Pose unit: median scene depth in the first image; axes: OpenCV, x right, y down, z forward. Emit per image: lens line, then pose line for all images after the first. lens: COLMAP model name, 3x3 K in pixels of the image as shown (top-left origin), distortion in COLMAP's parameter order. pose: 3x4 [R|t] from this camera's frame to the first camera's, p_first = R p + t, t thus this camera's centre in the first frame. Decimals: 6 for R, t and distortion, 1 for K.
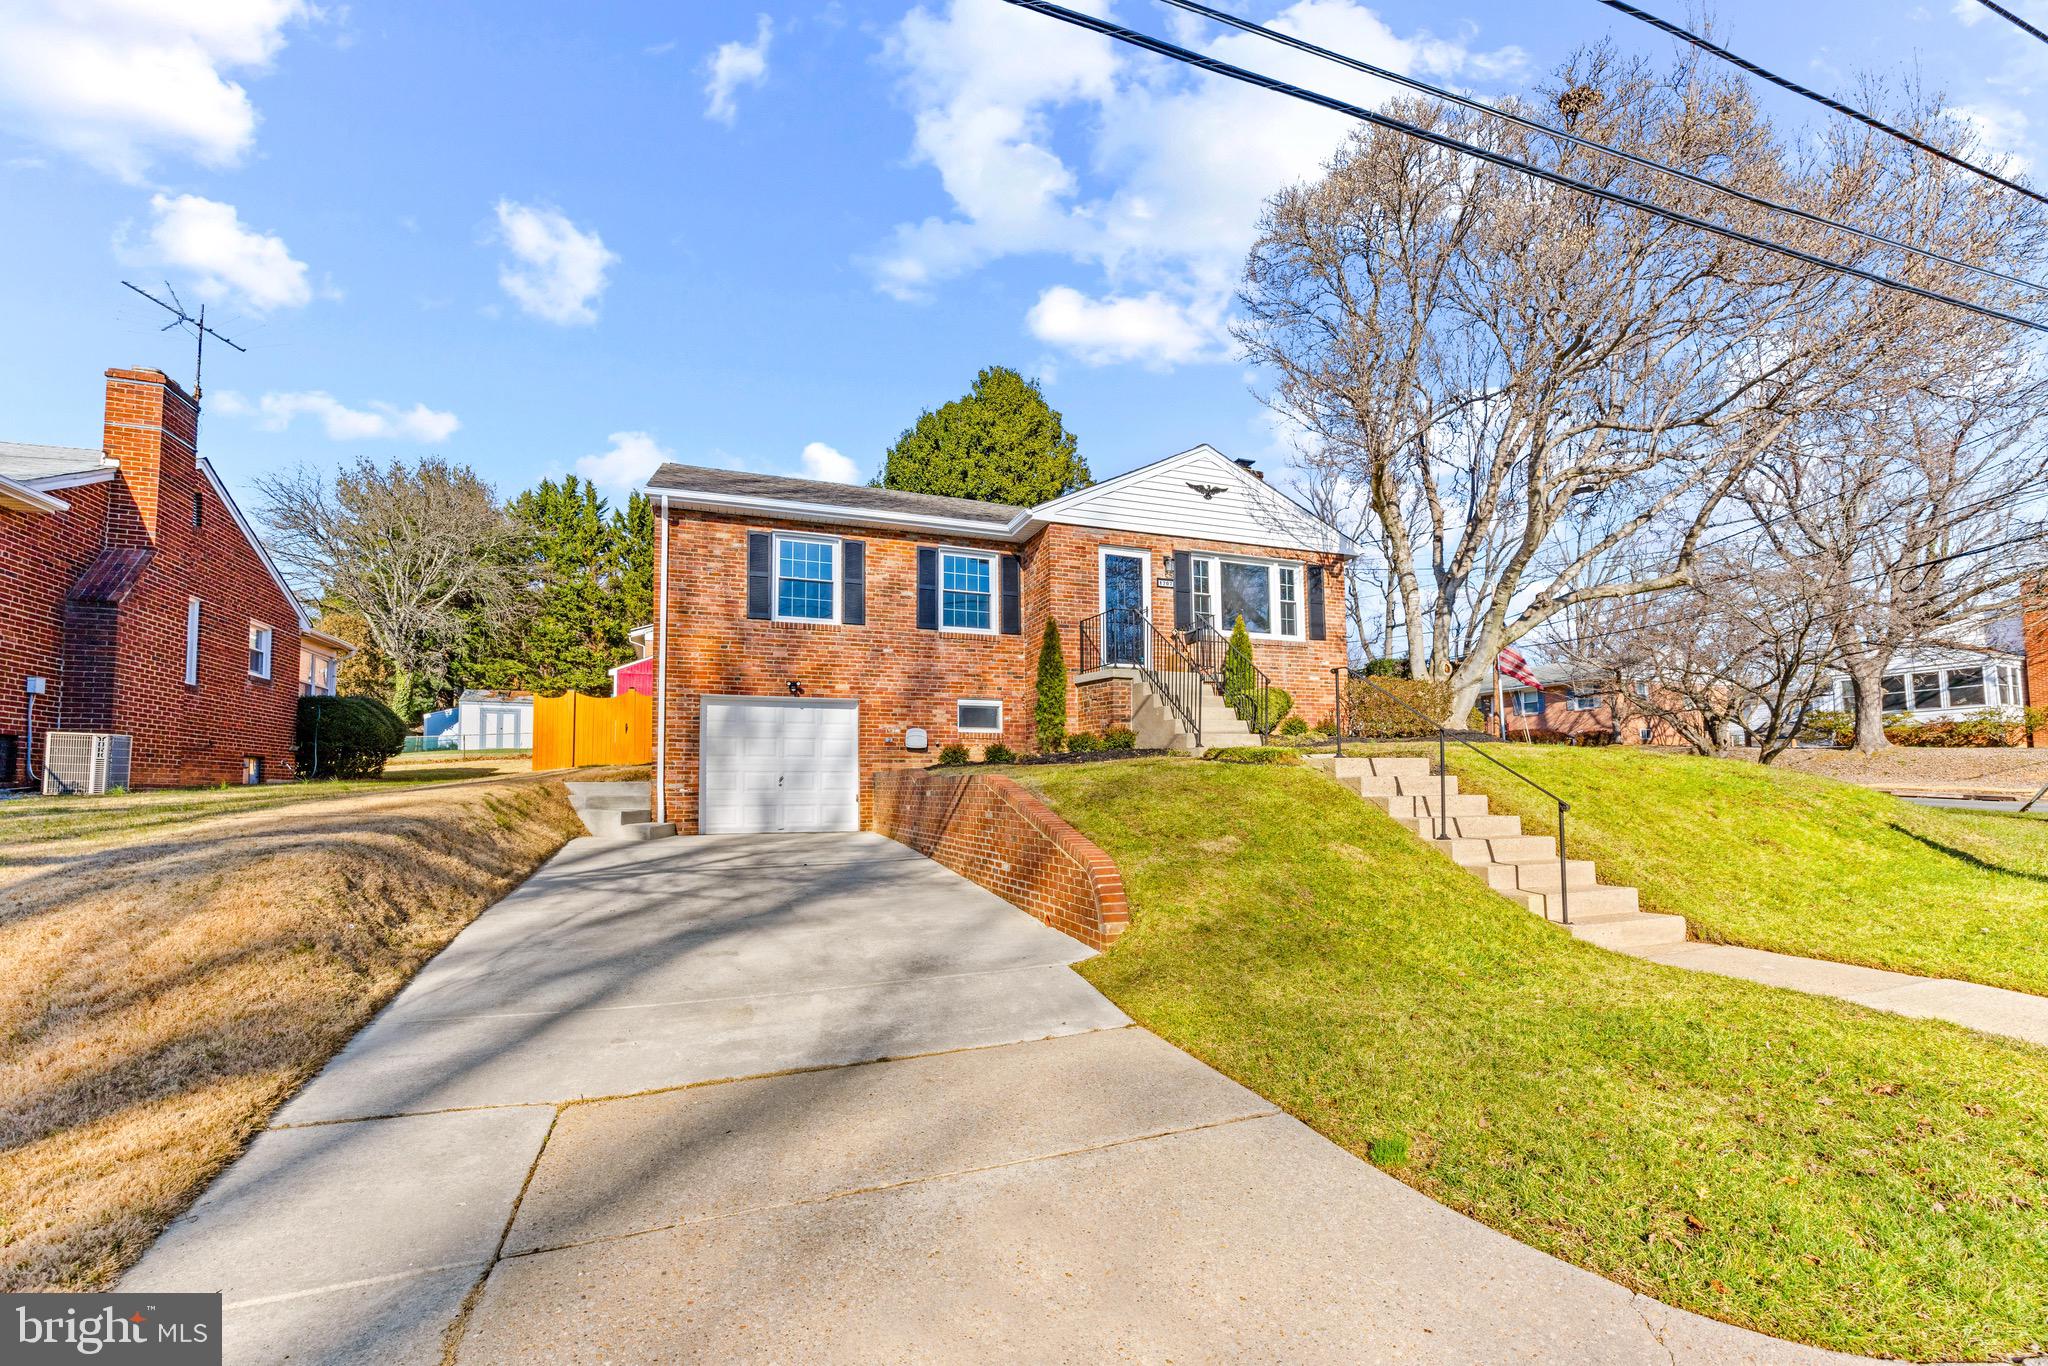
lens RADIAL K [[824.8, 0, 1030.4], [0, 824.8, 696.5], [0, 0, 1]] dist [-0.002613, 0.000243]
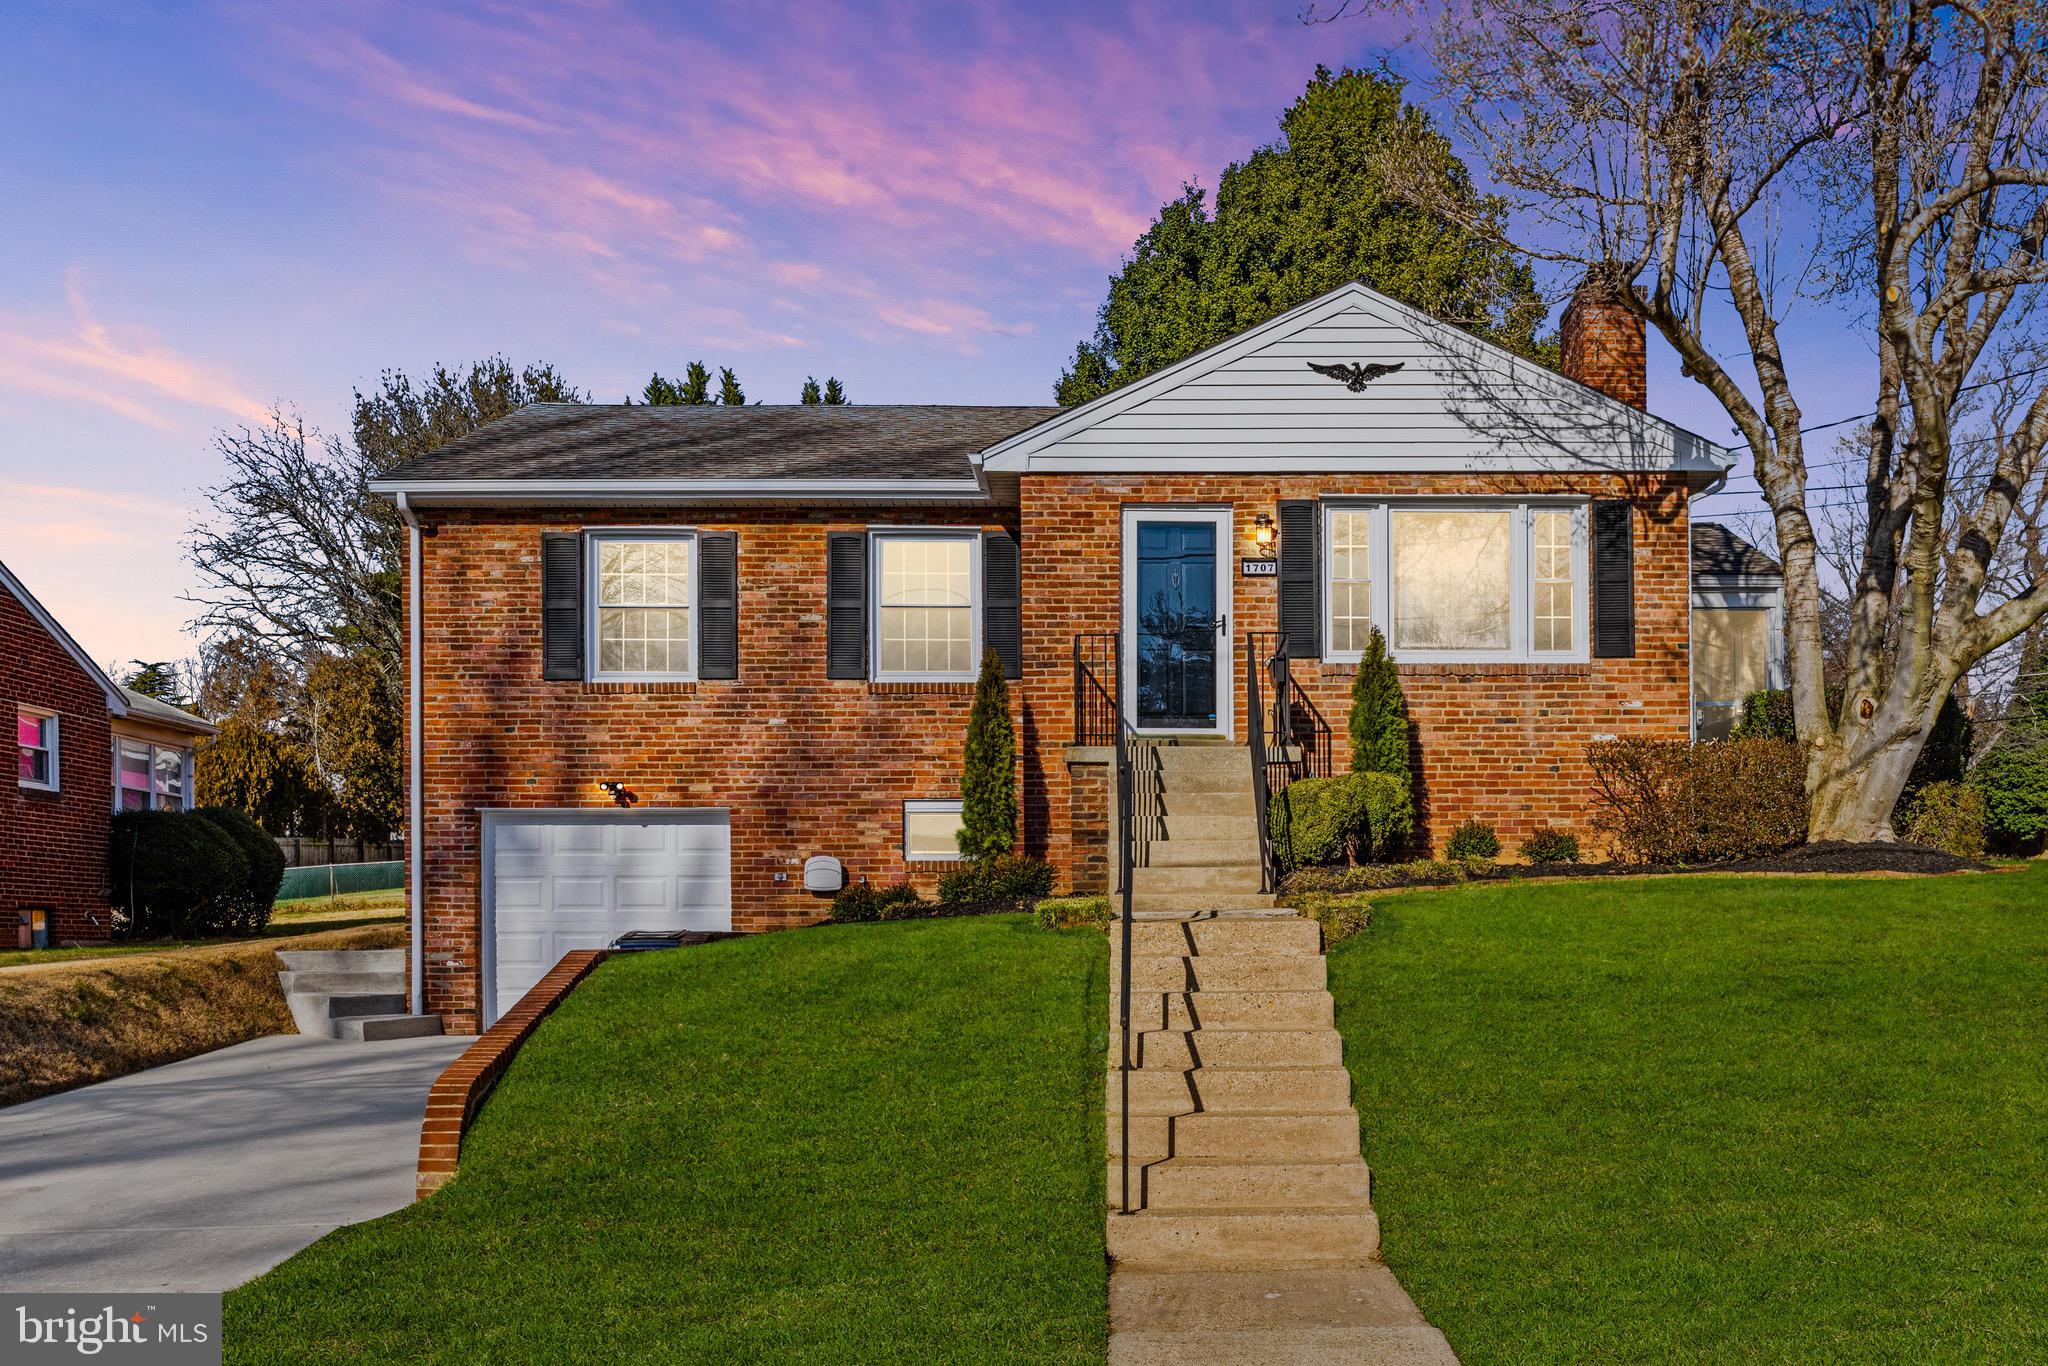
lens RADIAL K [[1681.8, 0, 1024.1], [0, 1681.8, 871.2], [0, 0, 1]] dist [-0.007750, 0.000652]
pose [[0.946483, -0.013565, -0.322467, 0.359580], [0.035652, 0.997396, 0.062687, -0.018638], [0.320777, -0.070829, 0.944503, -0.056641]]
